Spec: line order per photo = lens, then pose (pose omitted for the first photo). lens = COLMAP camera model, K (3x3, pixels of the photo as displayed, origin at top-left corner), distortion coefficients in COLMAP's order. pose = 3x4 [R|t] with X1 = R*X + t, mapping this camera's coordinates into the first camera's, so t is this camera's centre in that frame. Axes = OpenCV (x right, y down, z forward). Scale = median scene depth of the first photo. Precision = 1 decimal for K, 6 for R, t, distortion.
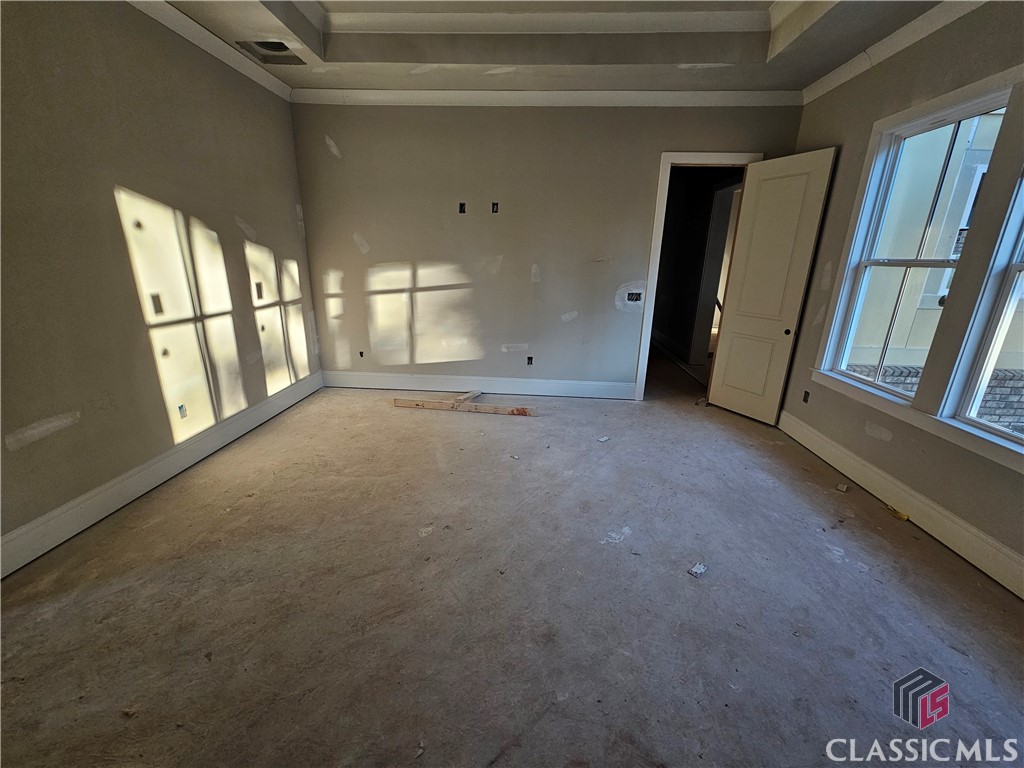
lens RADIAL K [[412.6, 0, 511.2], [0, 412.6, 387.5], [0, 0, 1]] dist [0.000469, -0.000121]
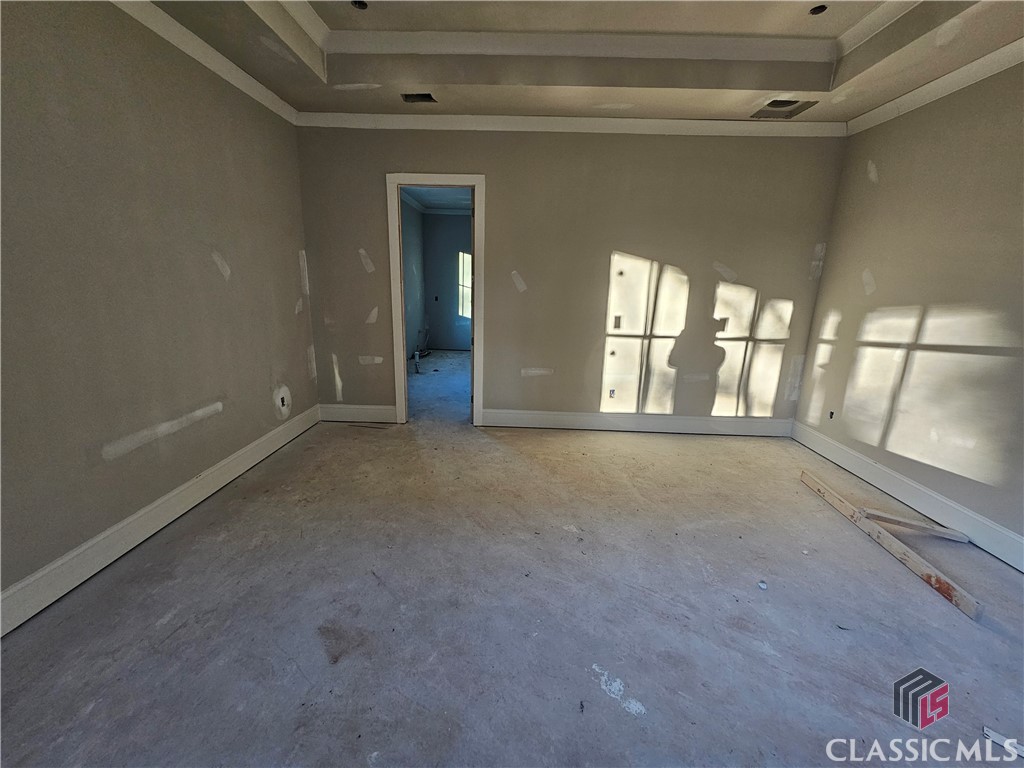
lens RADIAL K [[416.7, 0, 512.0], [0, 416.7, 384.0], [0, 0, 1]] dist [-0.000537, -0.000035]
pose [[0.035190, 0.216154, -0.975725, 0.480671], [-0.324841, 0.925788, 0.193376, -0.108913], [0.945114, 0.310151, 0.102794, 0.361195]]
